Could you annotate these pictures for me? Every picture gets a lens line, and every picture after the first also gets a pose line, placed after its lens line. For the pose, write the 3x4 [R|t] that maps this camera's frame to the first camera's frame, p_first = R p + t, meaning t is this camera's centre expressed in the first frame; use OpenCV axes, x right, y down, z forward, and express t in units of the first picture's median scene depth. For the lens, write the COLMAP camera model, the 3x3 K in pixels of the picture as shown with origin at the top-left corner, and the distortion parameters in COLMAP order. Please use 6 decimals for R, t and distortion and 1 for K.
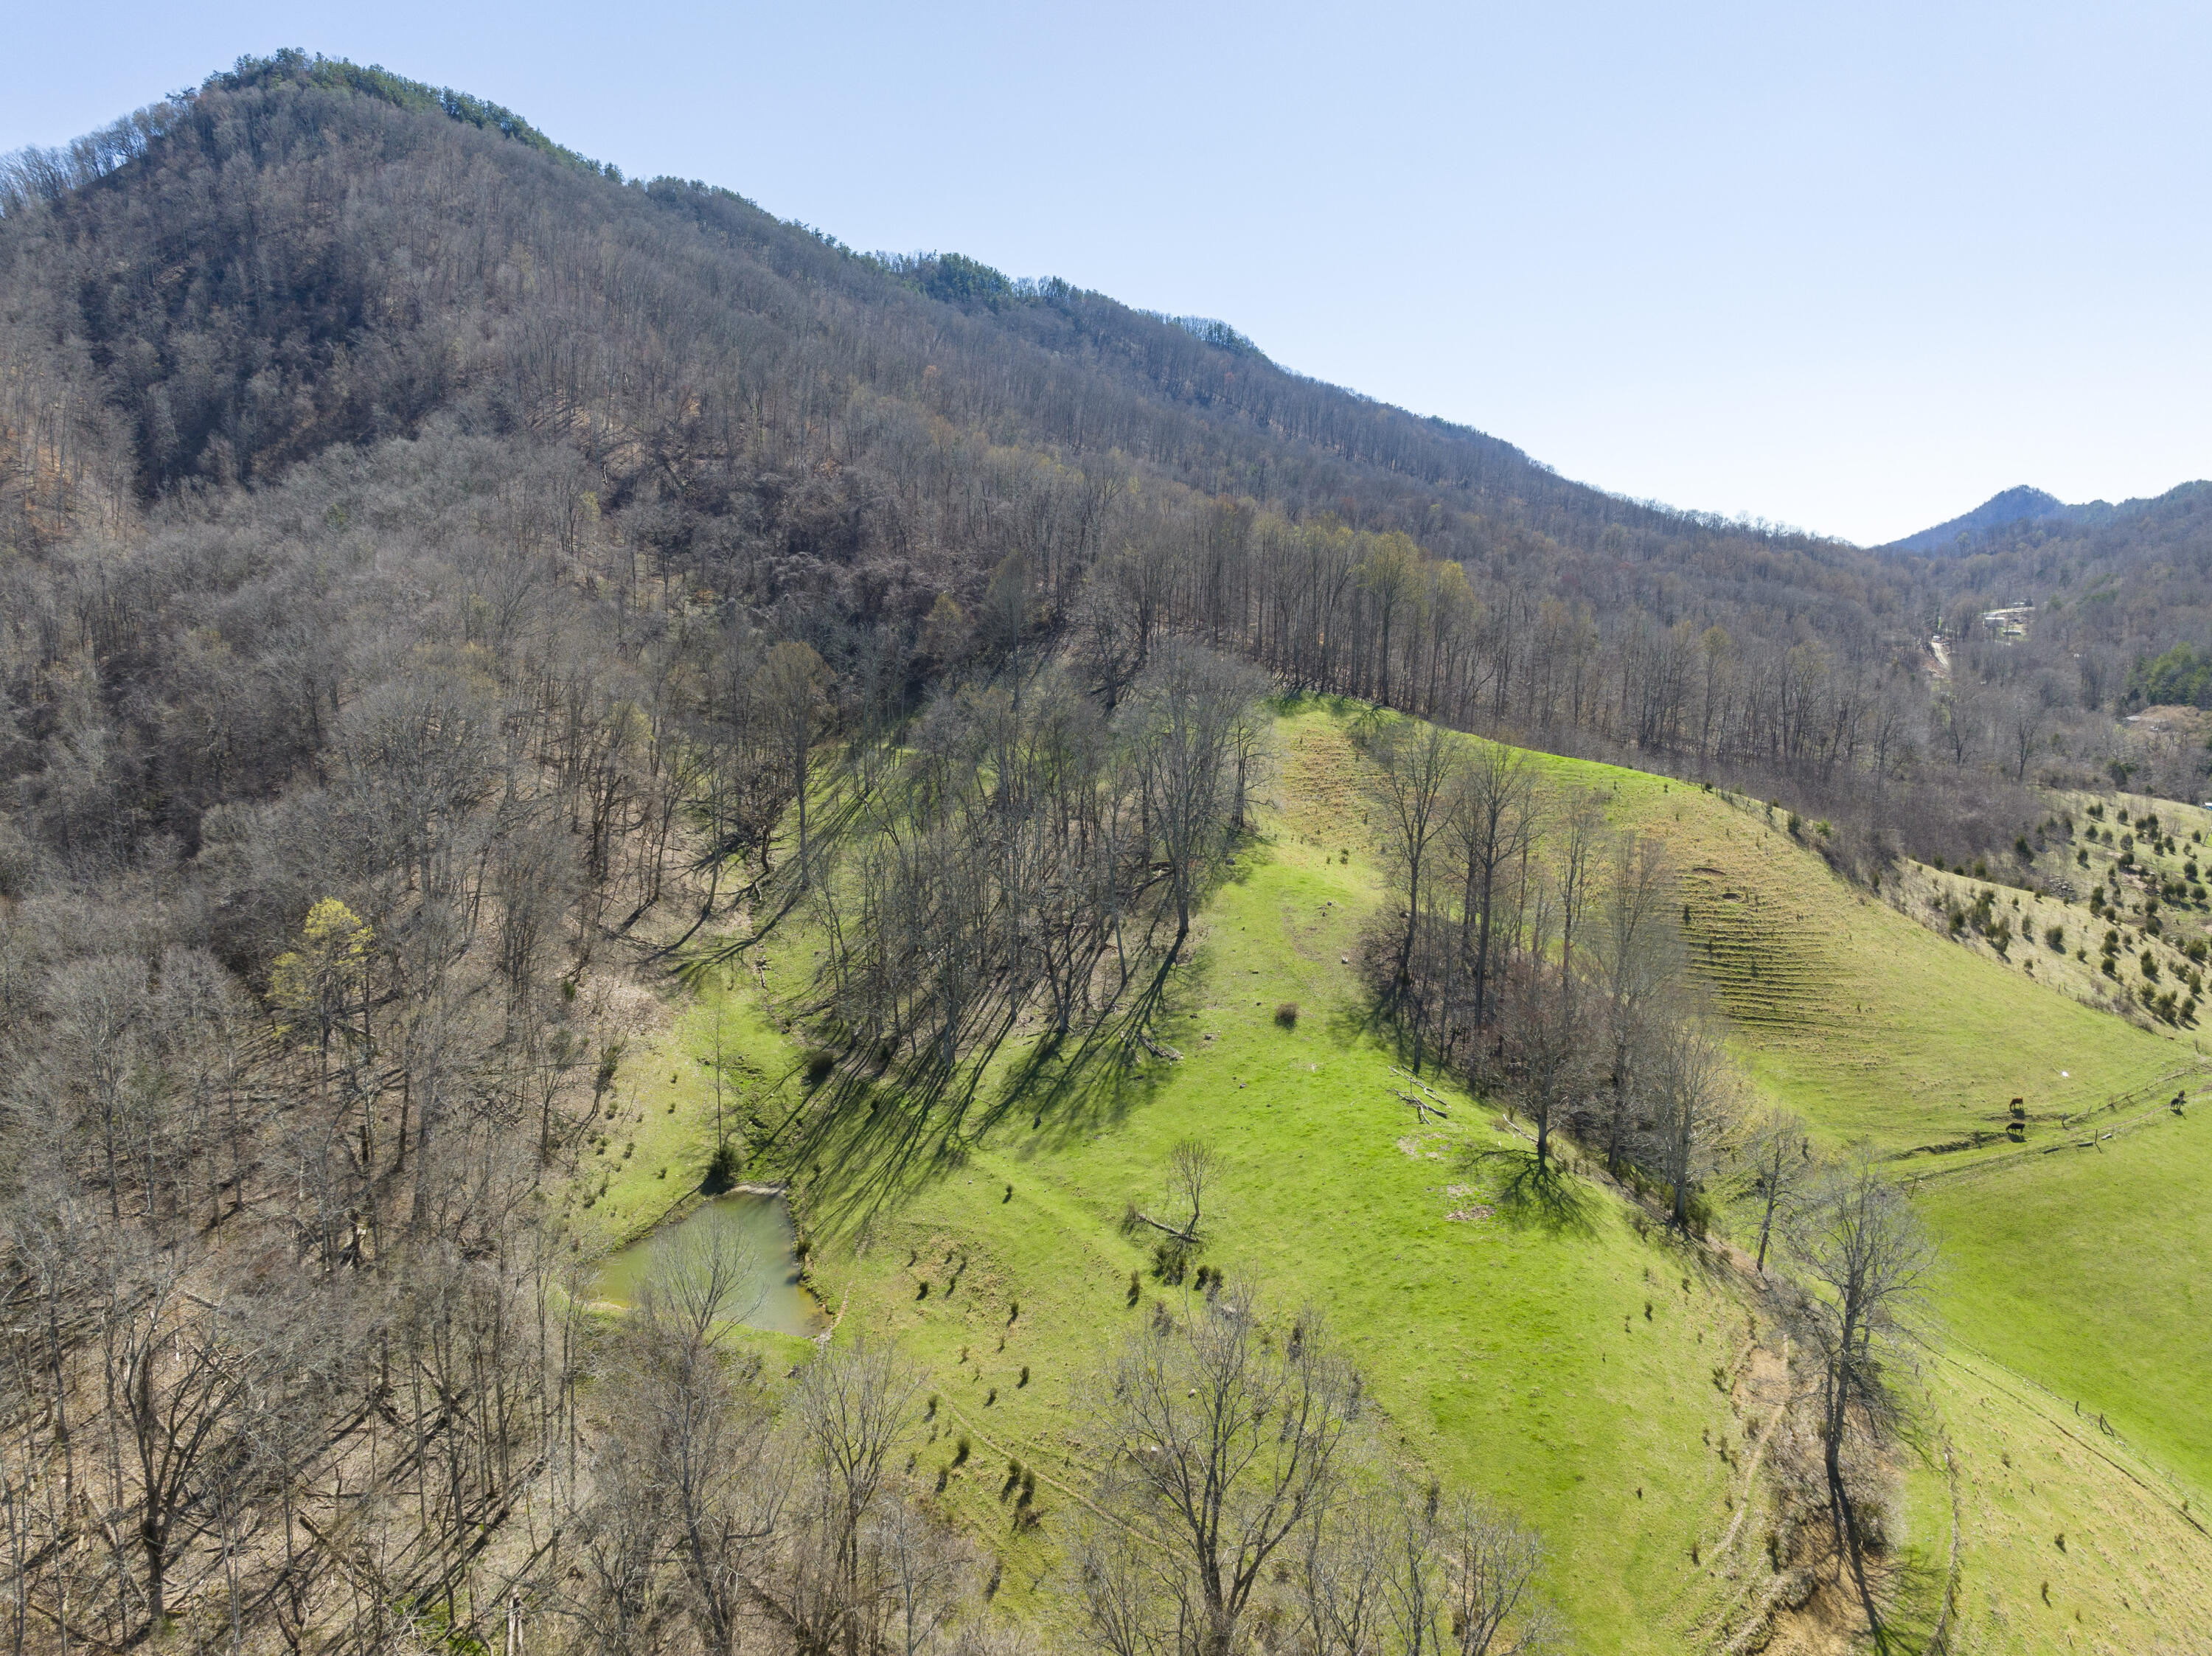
lens RADIAL K [[1559.6, 0, 1104.0], [0, 1559.6, 829.0], [0, 0, 1]] dist [-0.045993, 0.015346]
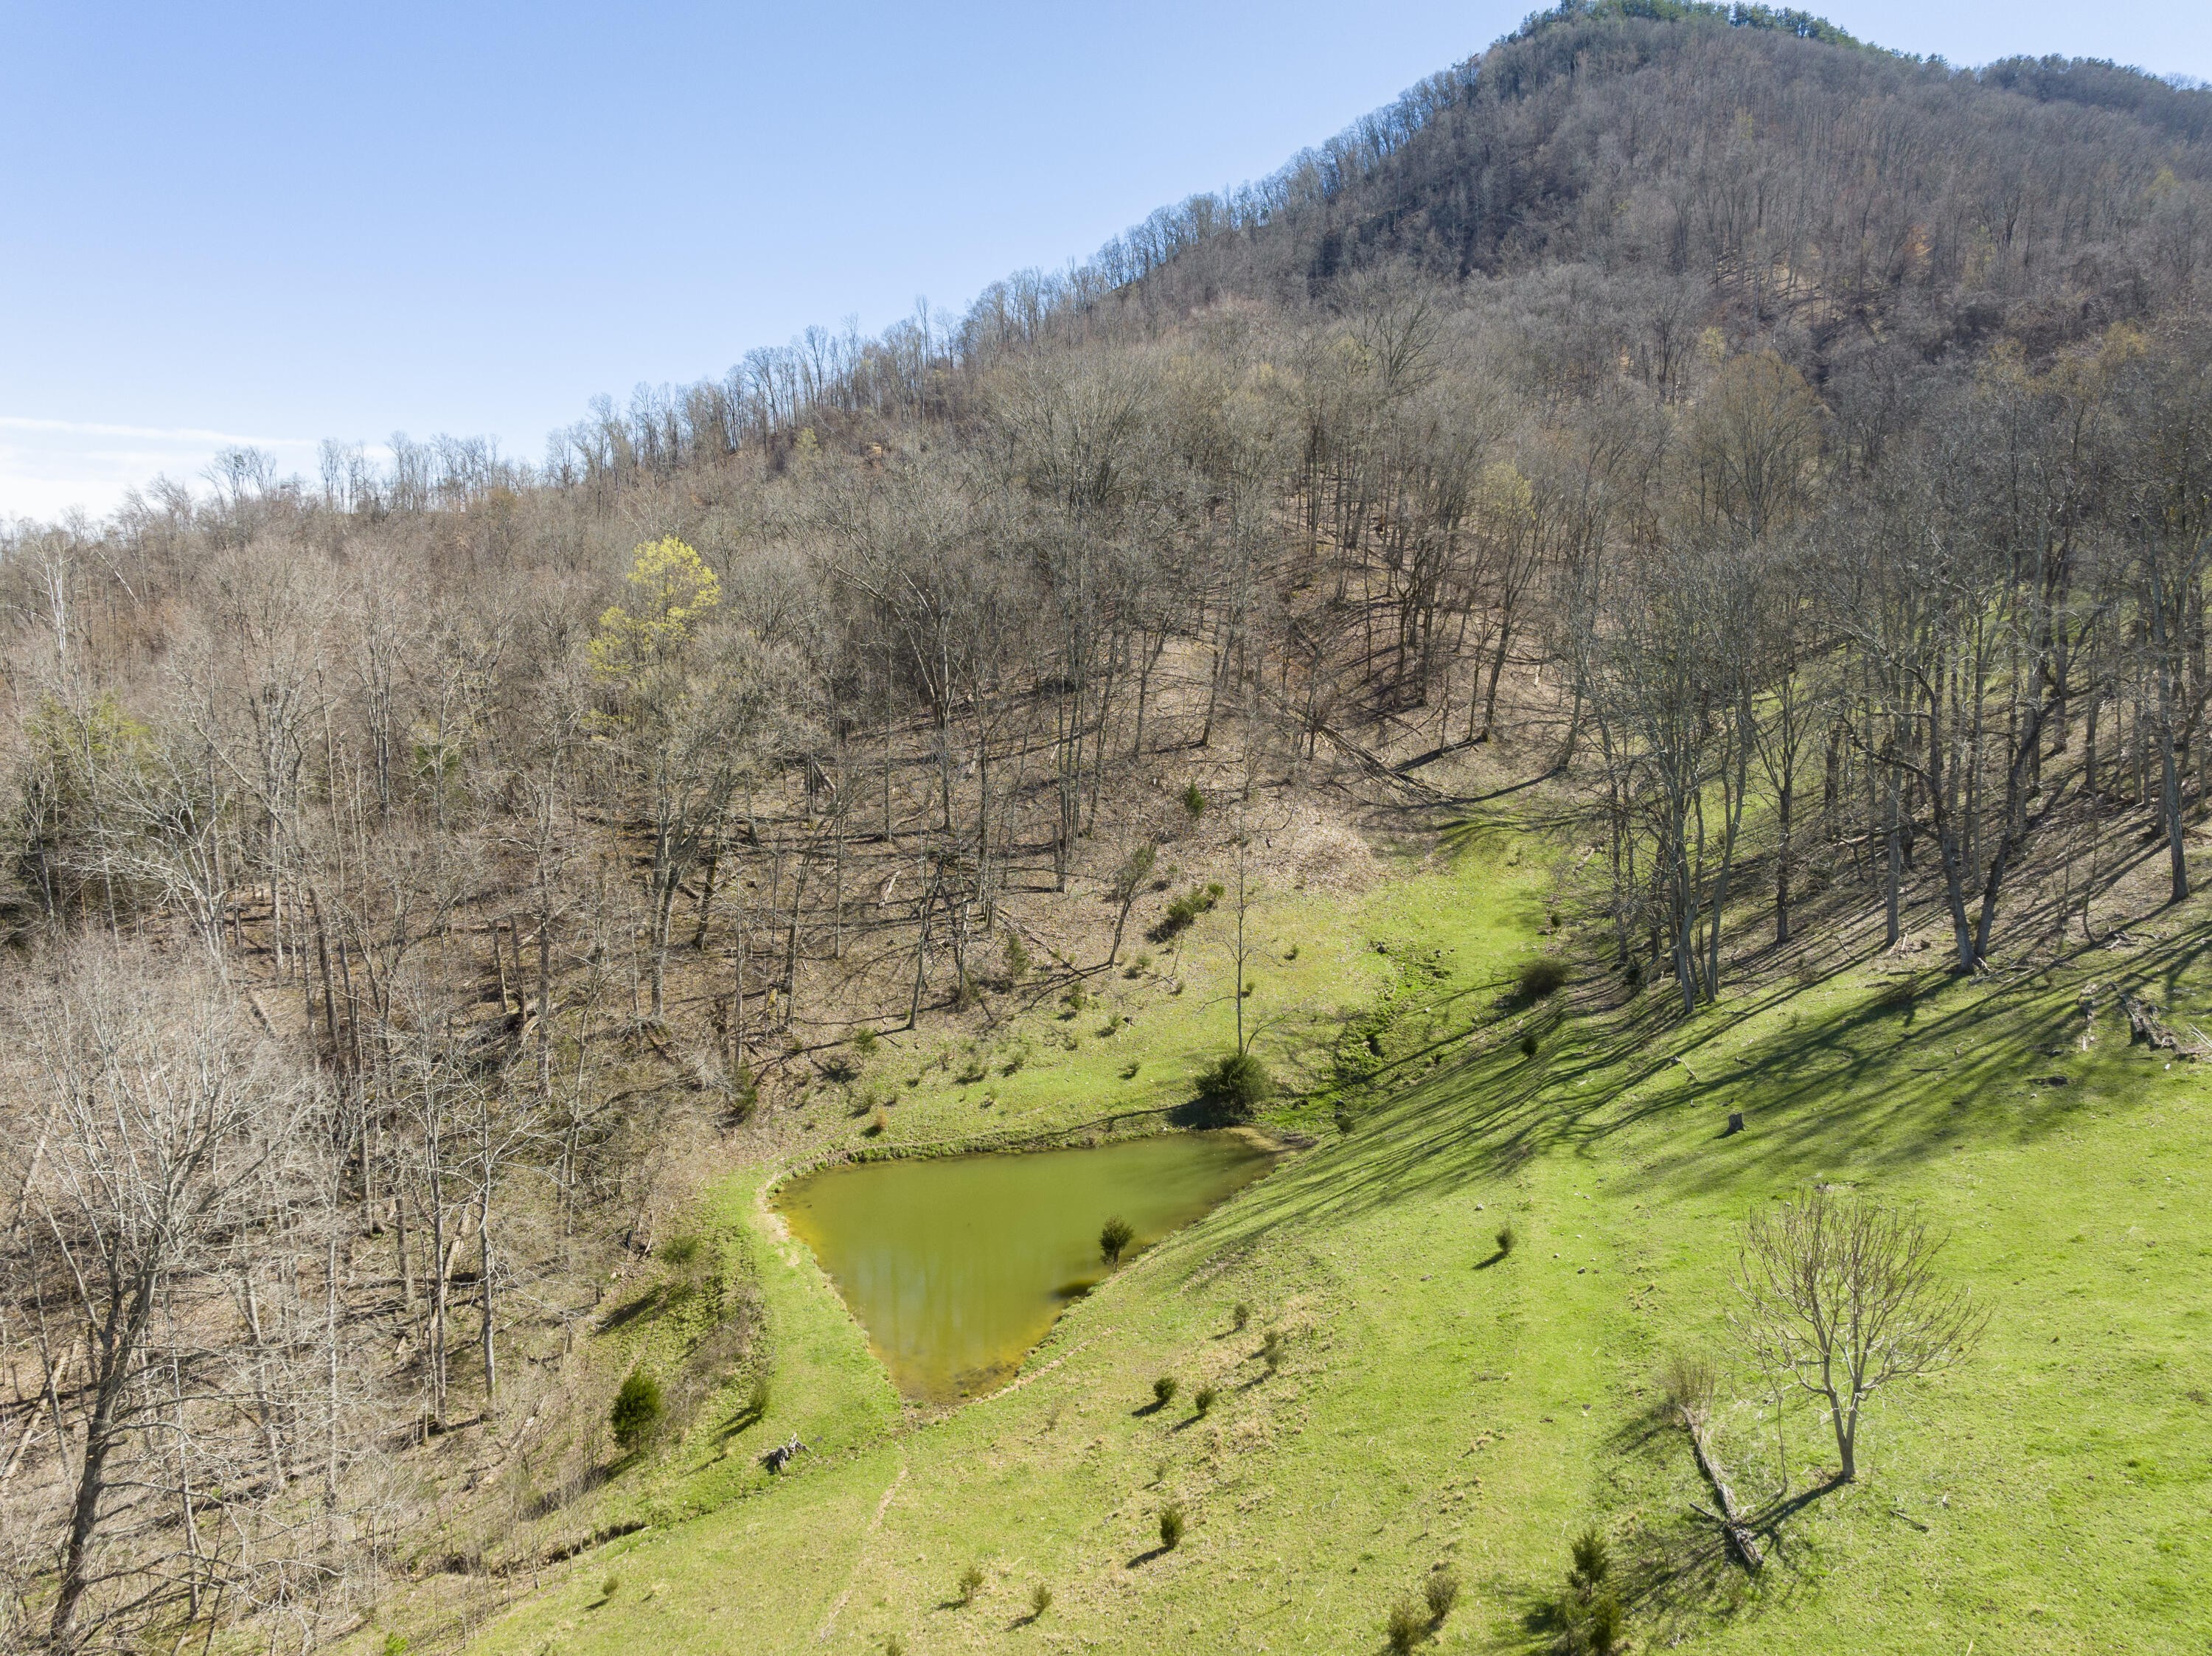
lens RADIAL K [[1559.6, 0, 1099.6], [0, 1559.6, 815.8], [0, 0, 1]] dist [-0.045993, 0.015346]
pose [[0.674924, 0.090794, -0.732280, 0.086278], [-0.112635, 0.993448, 0.019362, 0.075544], [0.729240, 0.069413, 0.680728, 0.381318]]
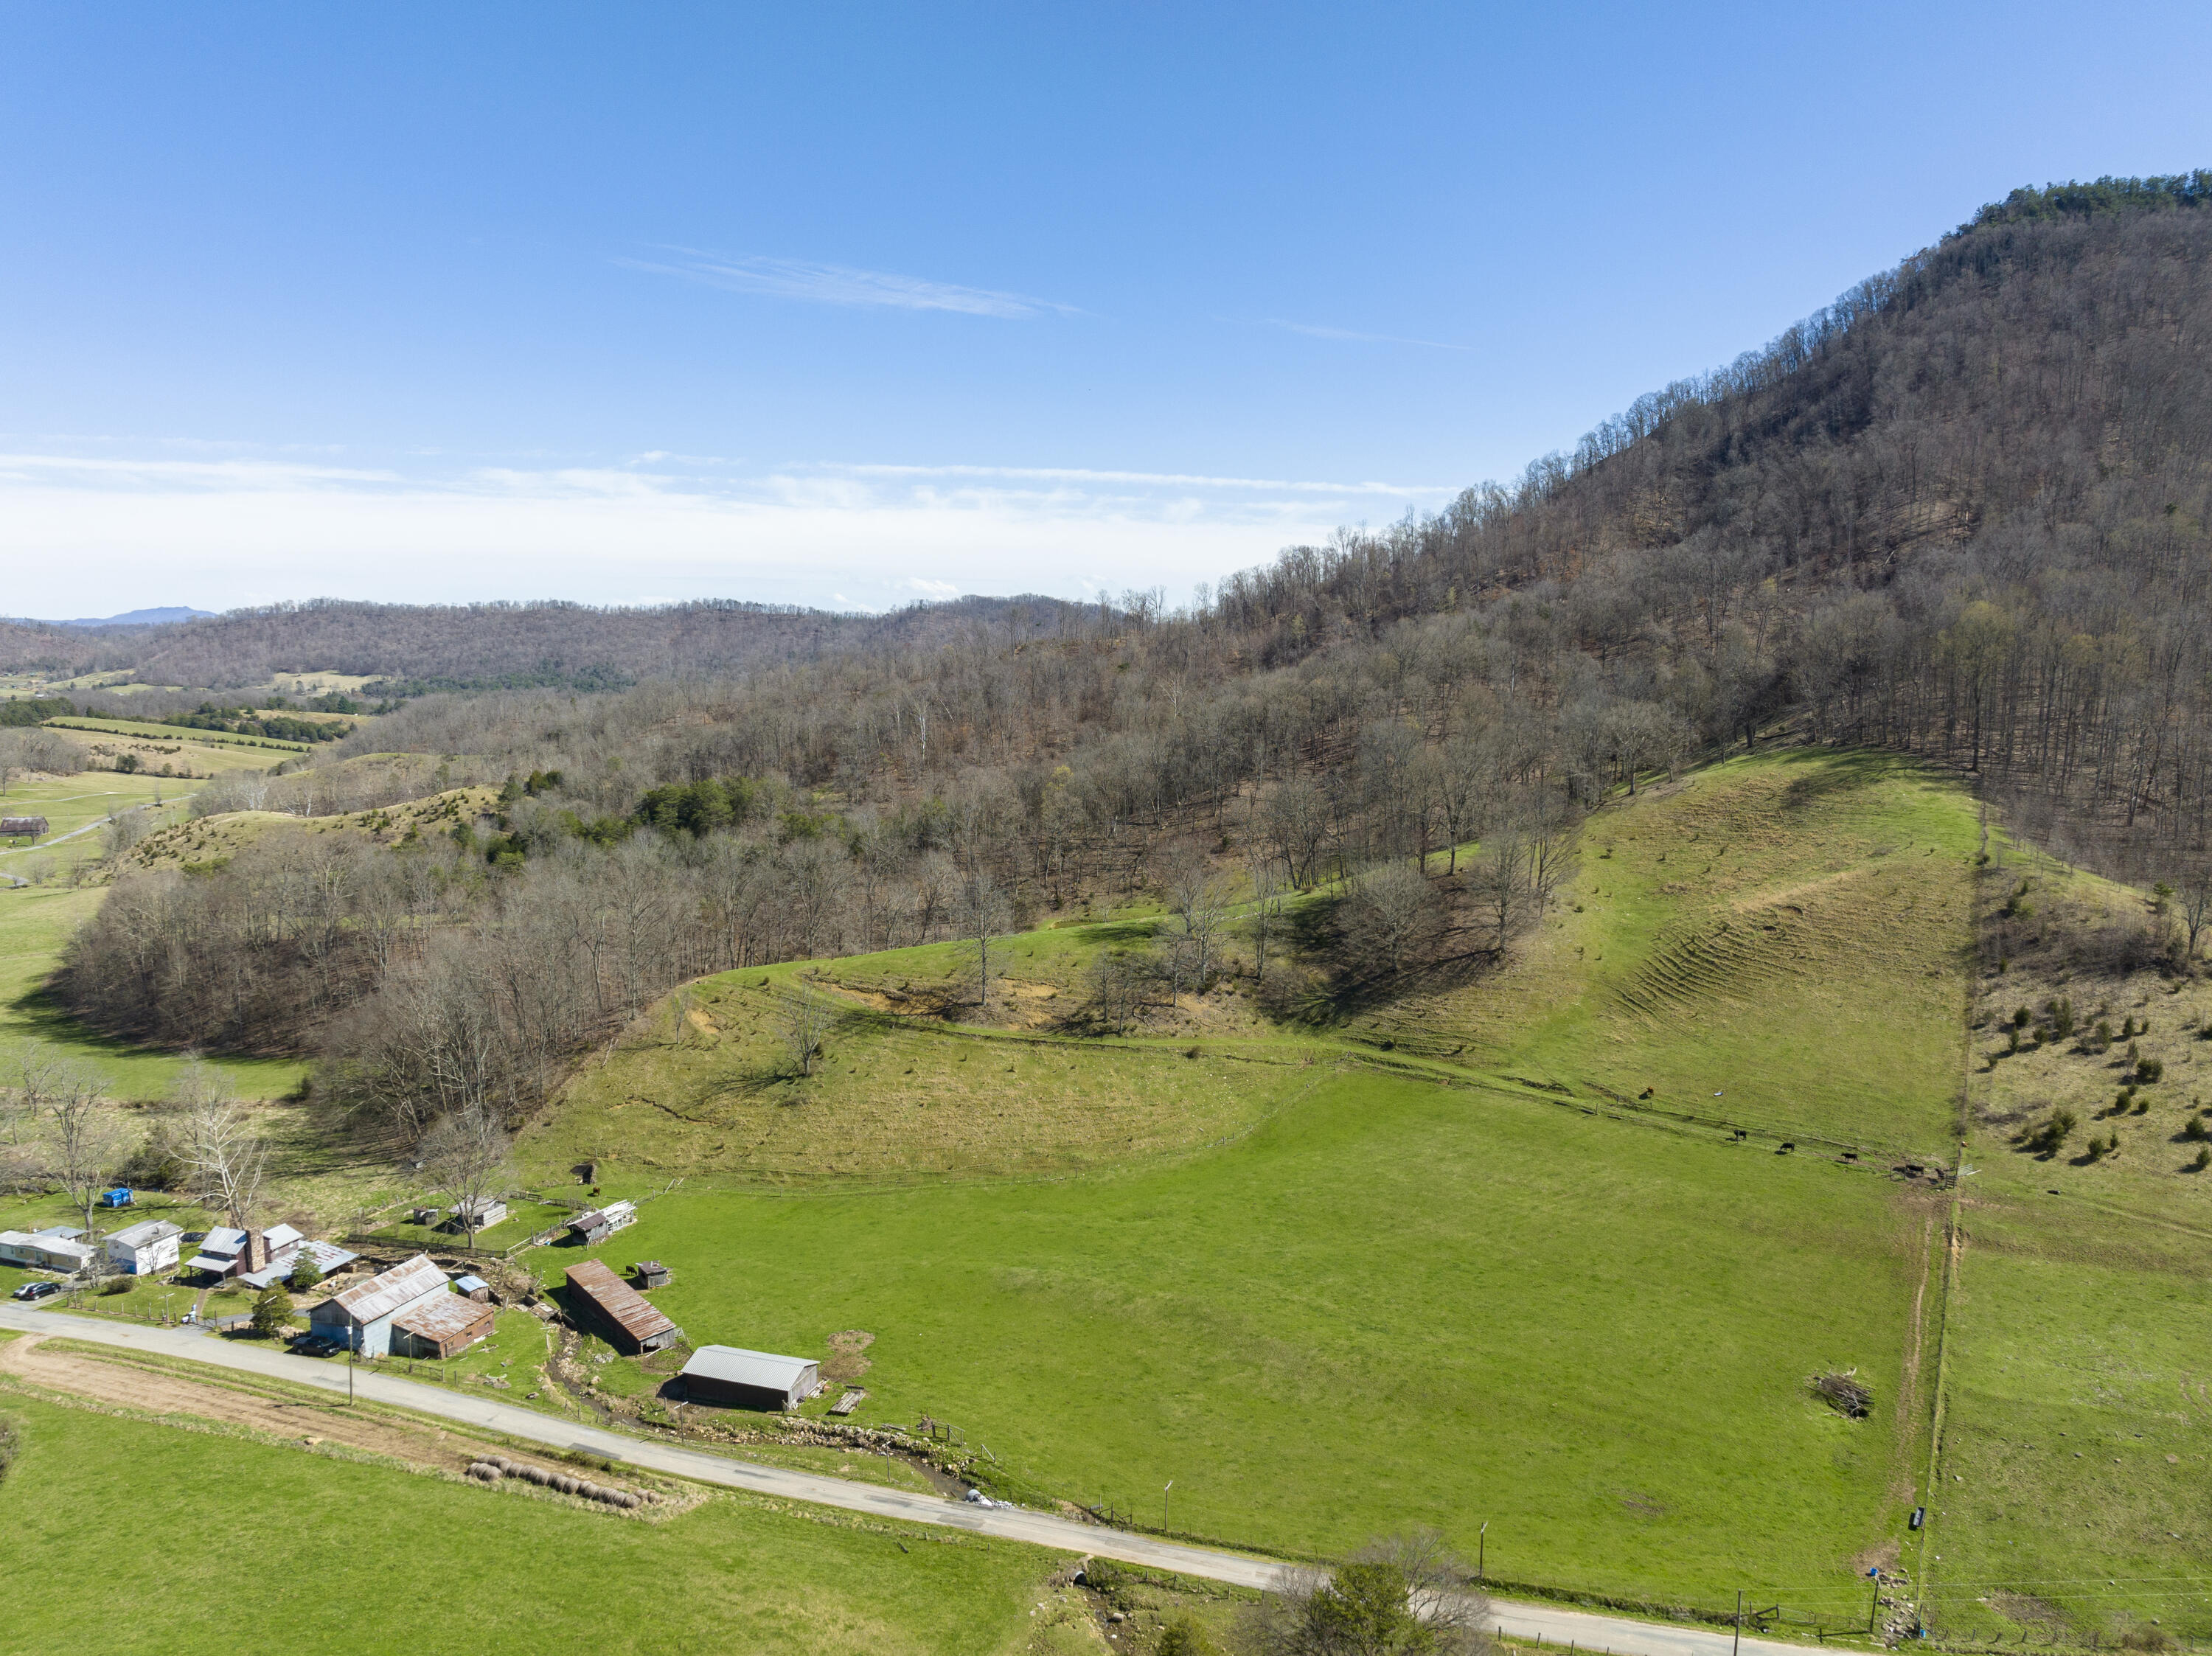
lens RADIAL K [[1559.6, 0, 1104.6], [0, 1559.6, 827.9], [0, 0, 1]] dist [-0.045993, 0.015346]
pose [[0.266581, 0.117047, -0.956679, 1.206092], [-0.151059, 0.985405, 0.078469, -0.040477], [0.951901, 0.123597, 0.280371, 0.181423]]
